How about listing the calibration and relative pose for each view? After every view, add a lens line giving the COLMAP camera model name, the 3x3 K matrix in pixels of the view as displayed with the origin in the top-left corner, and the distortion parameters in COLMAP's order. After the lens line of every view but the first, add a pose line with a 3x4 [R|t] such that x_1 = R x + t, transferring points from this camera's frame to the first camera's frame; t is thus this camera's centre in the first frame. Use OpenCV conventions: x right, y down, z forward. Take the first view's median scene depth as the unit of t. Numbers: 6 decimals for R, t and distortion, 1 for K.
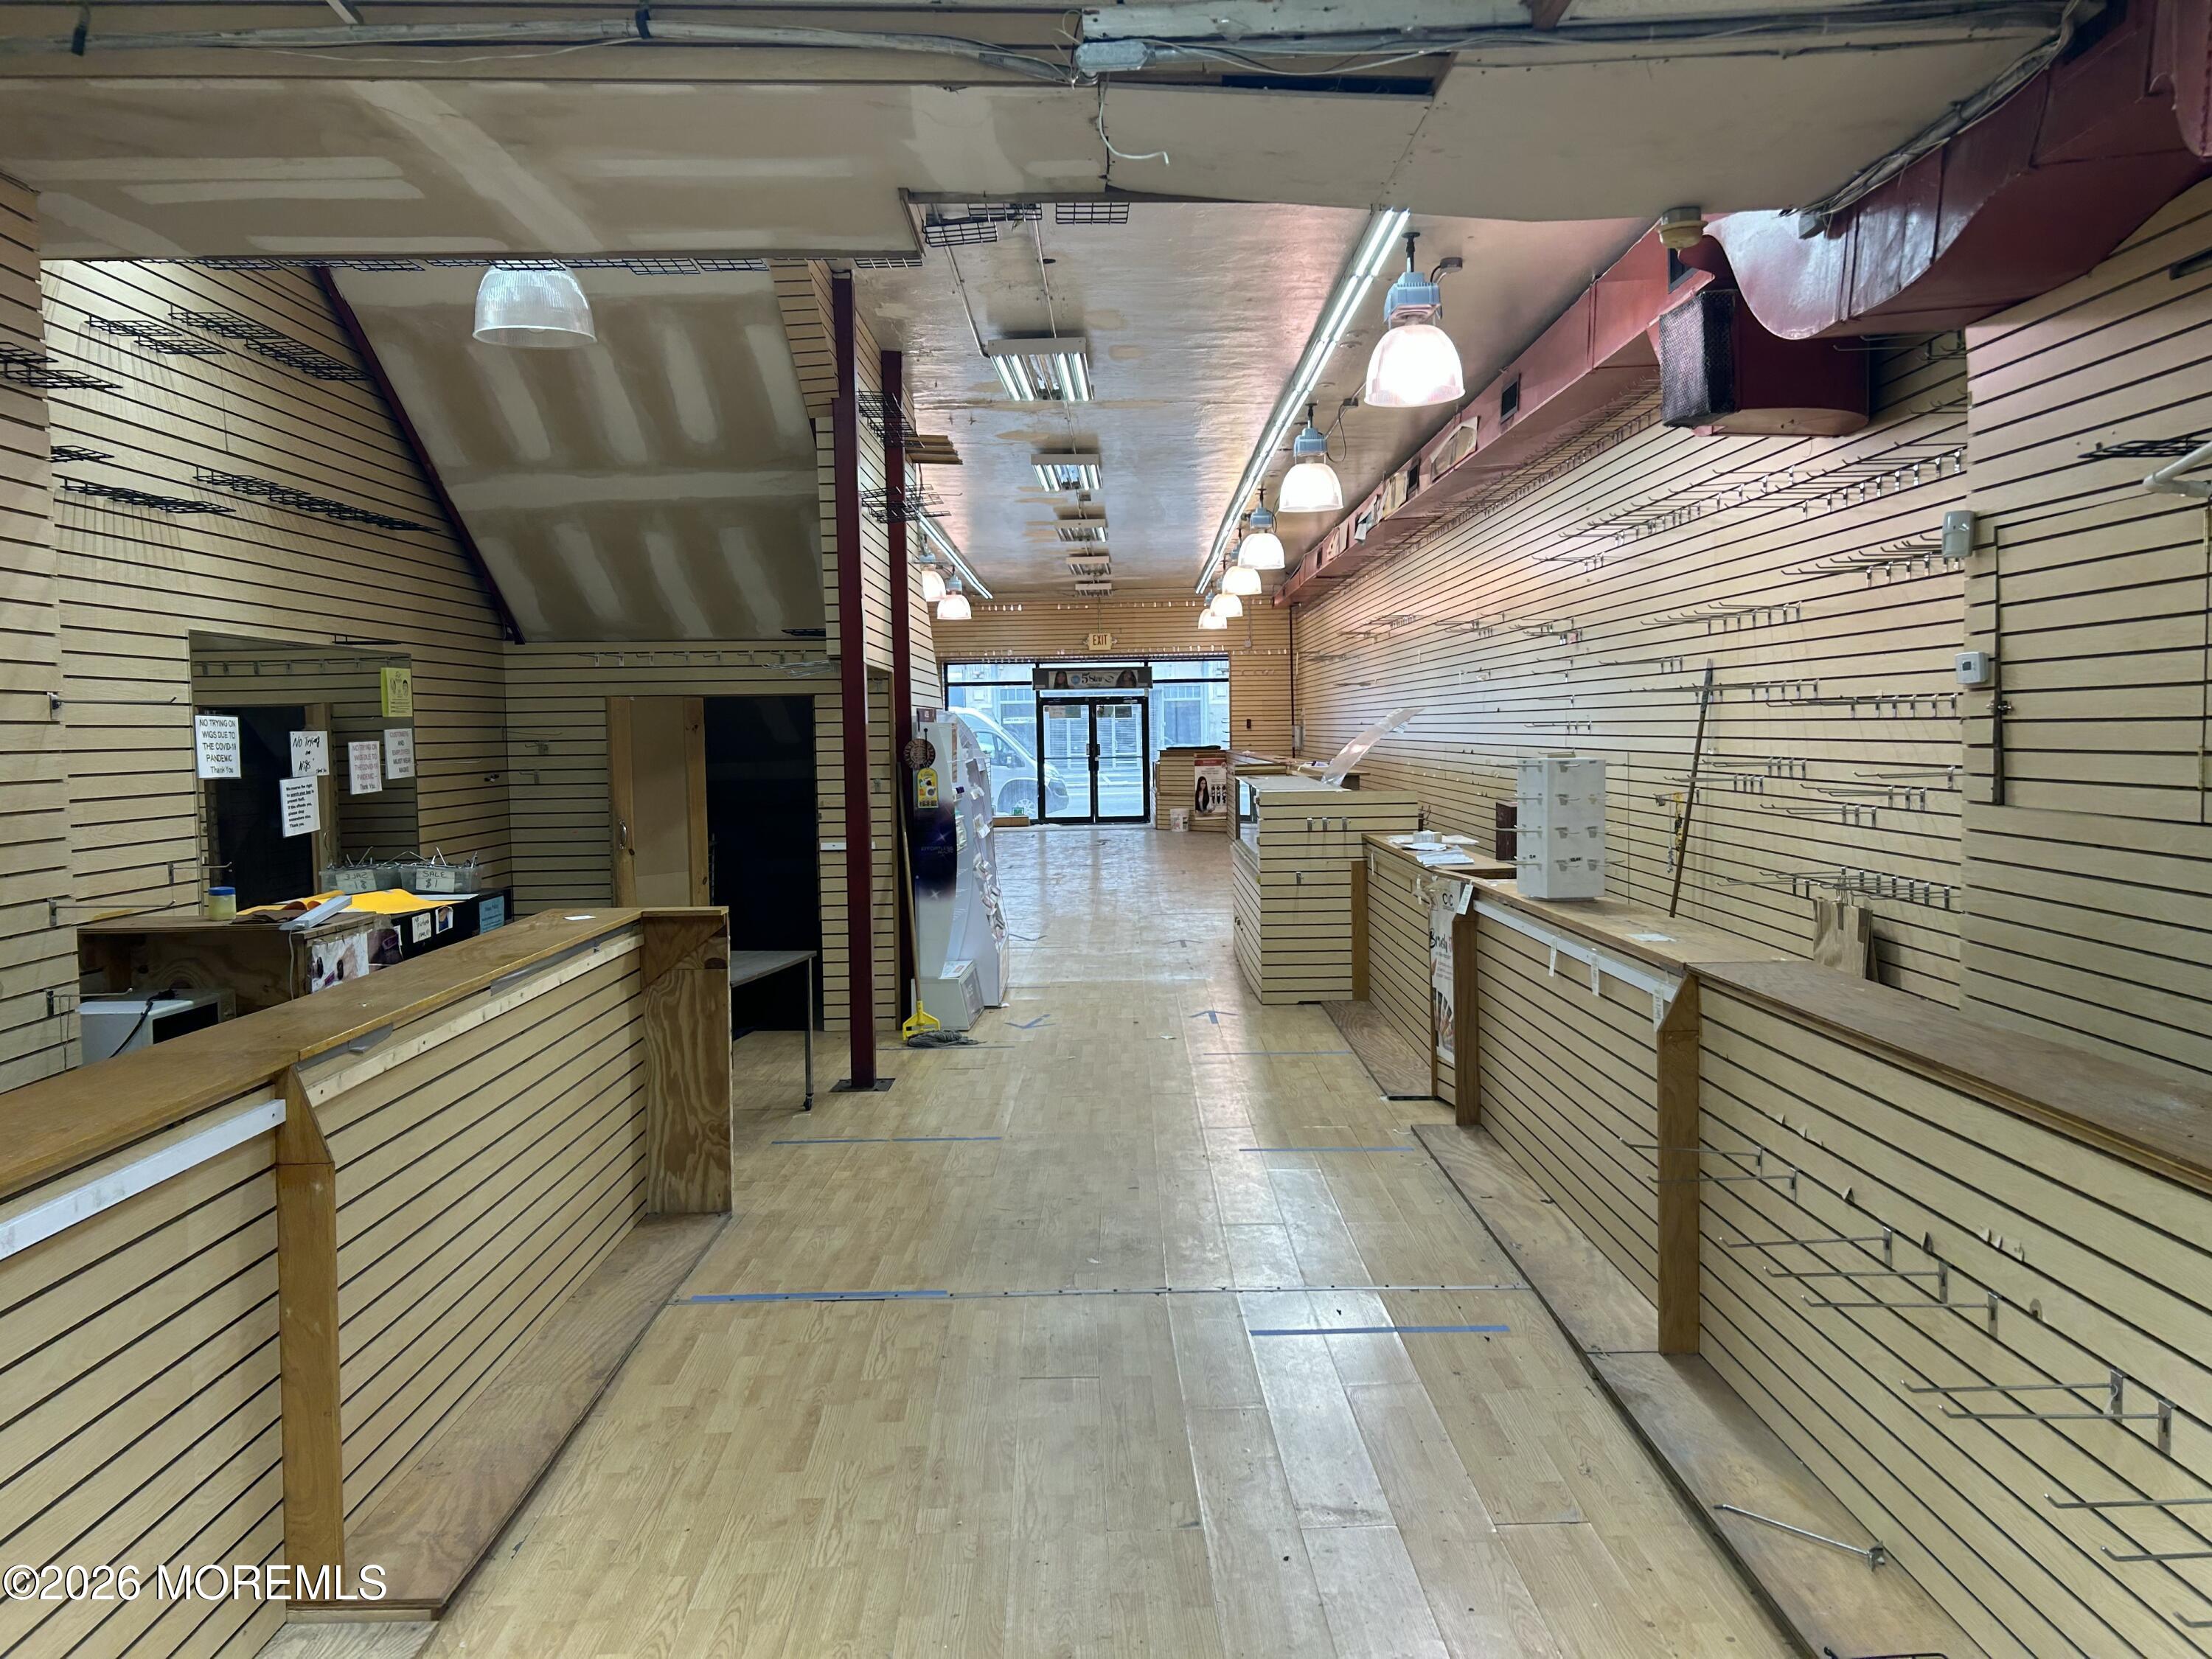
lens RADIAL K [[1621.0, 0, 1106.0], [0, 1621.0, 829.5], [0, 0, 1]] dist [0.060242, -0.001186]
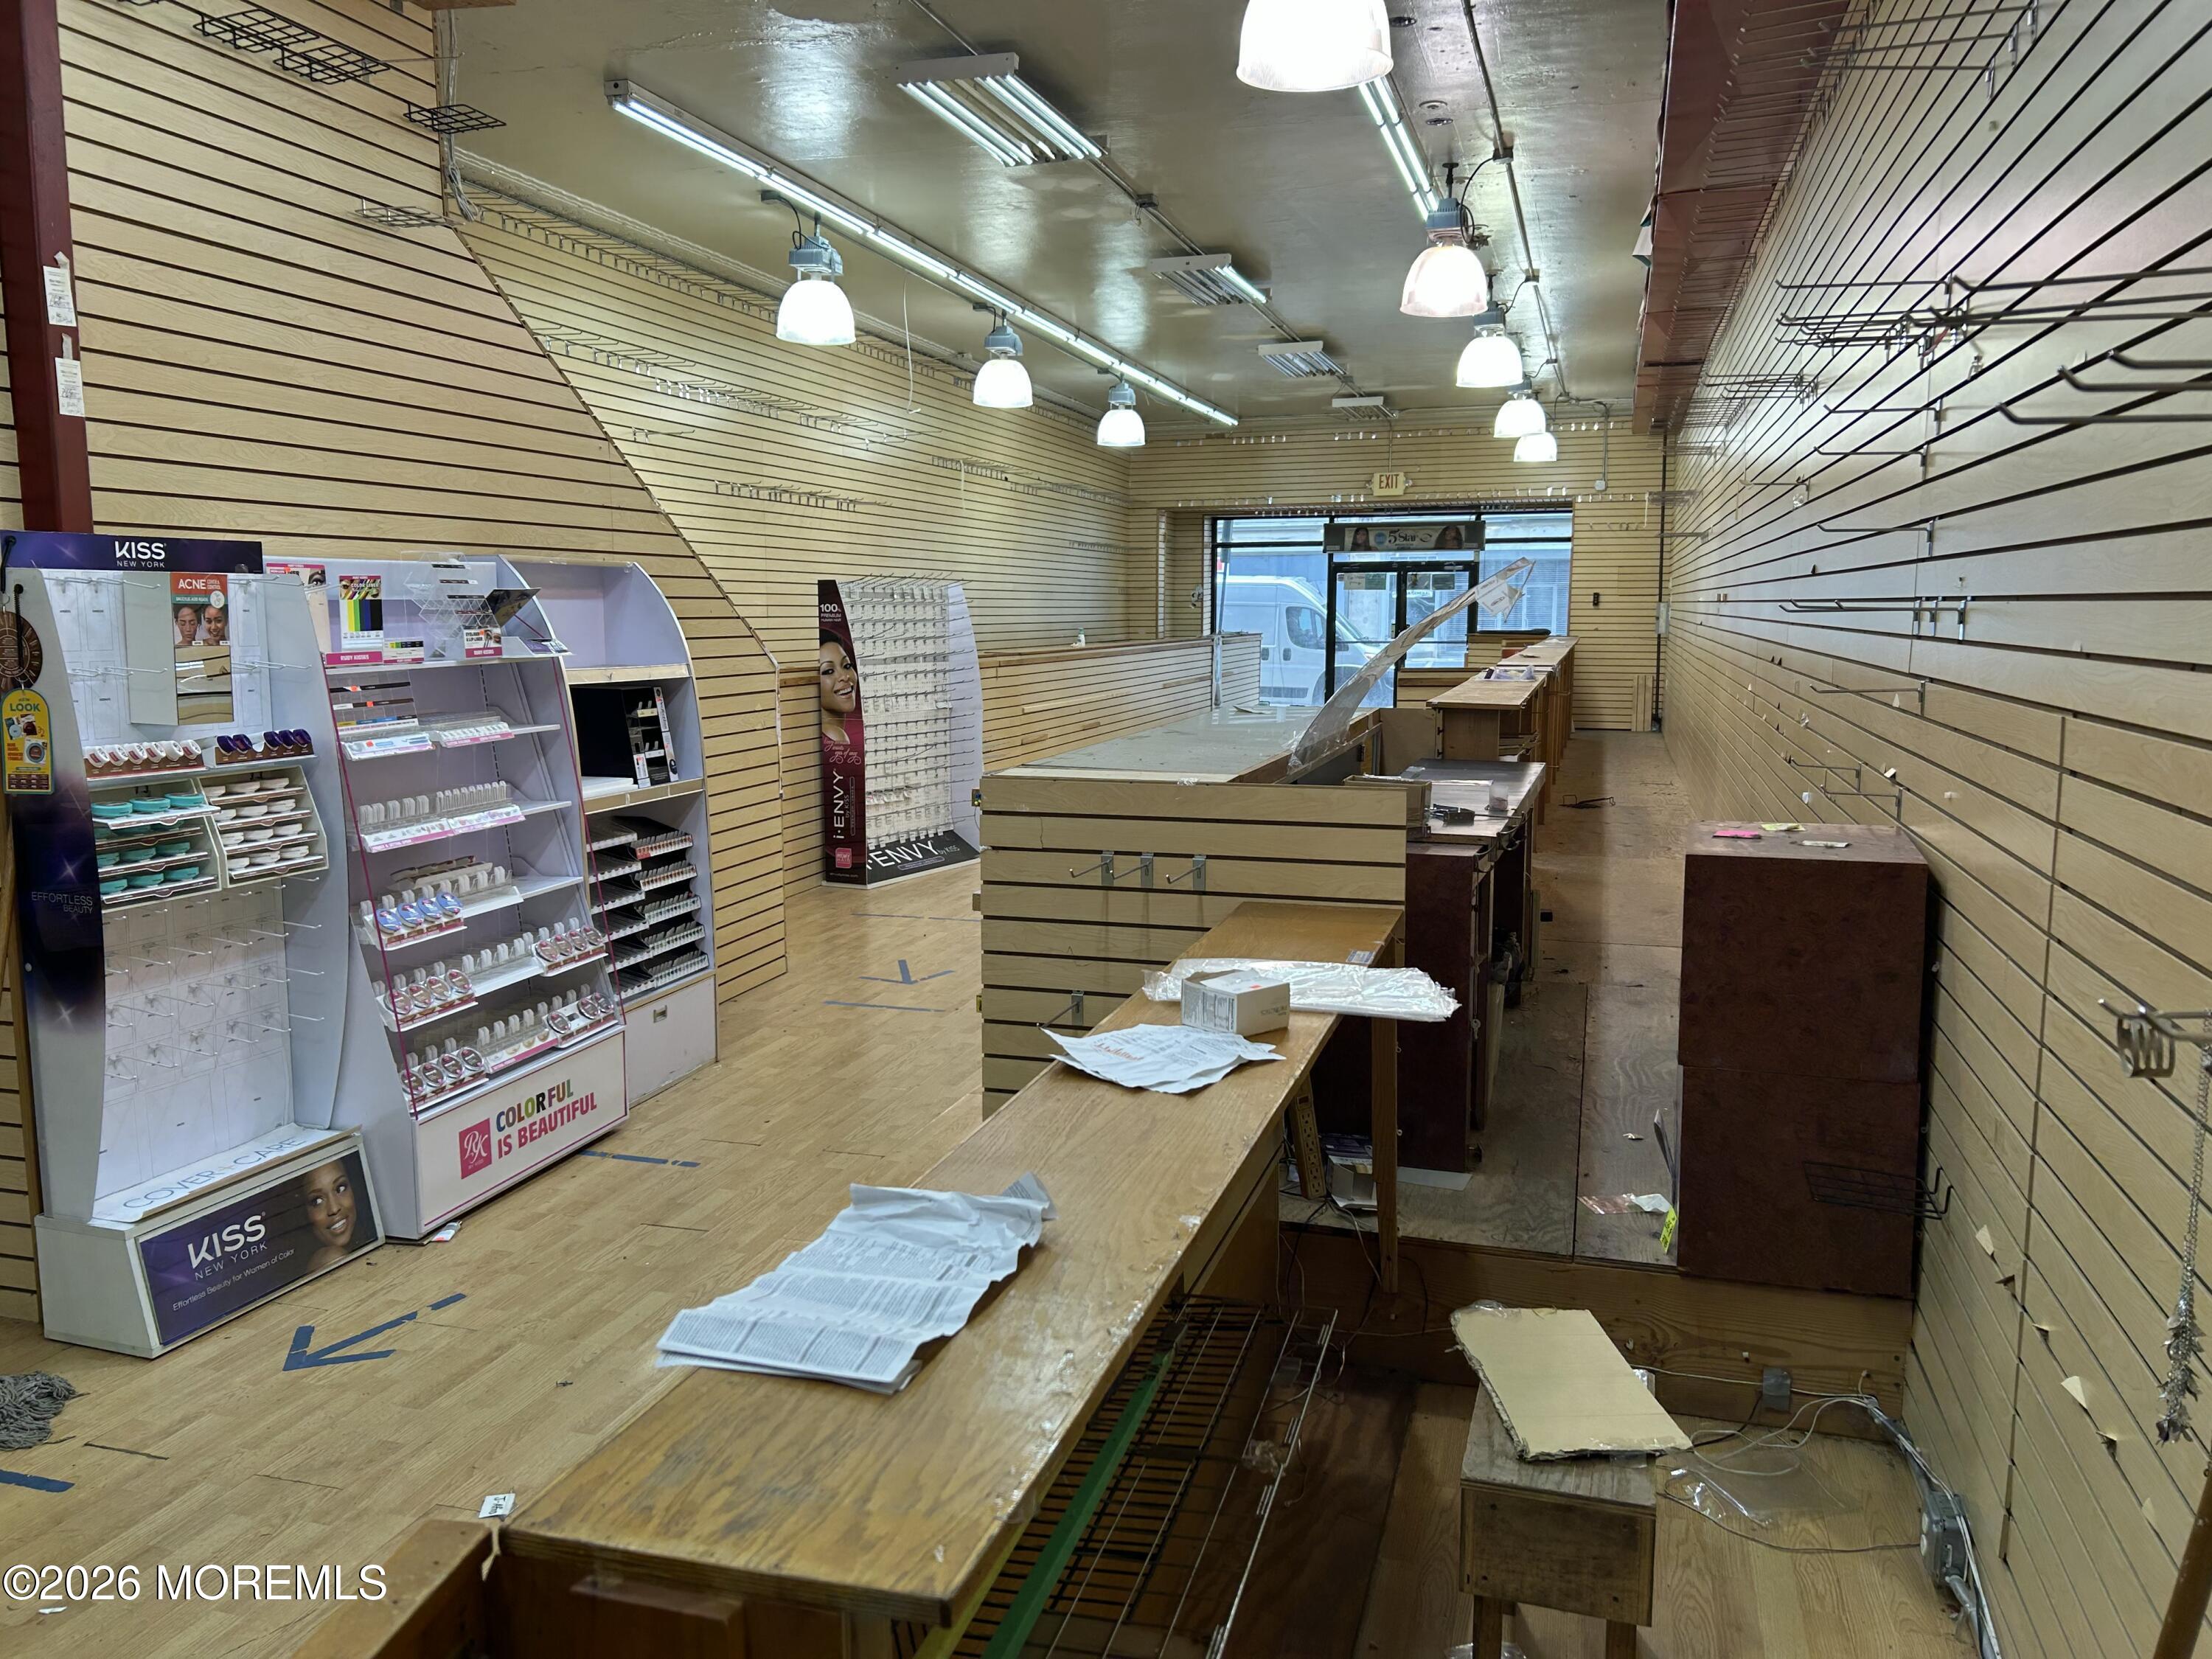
lens RADIAL K [[1621.0, 0, 1106.0], [0, 1621.0, 829.5], [0, 0, 1]] dist [0.060242, -0.001186]
pose [[0.958878, 0.055008, -0.278437, 0.078230], [-0.033329, 0.996075, 0.082004, -0.014580], [0.281855, -0.069352, 0.956947, 0.222234]]
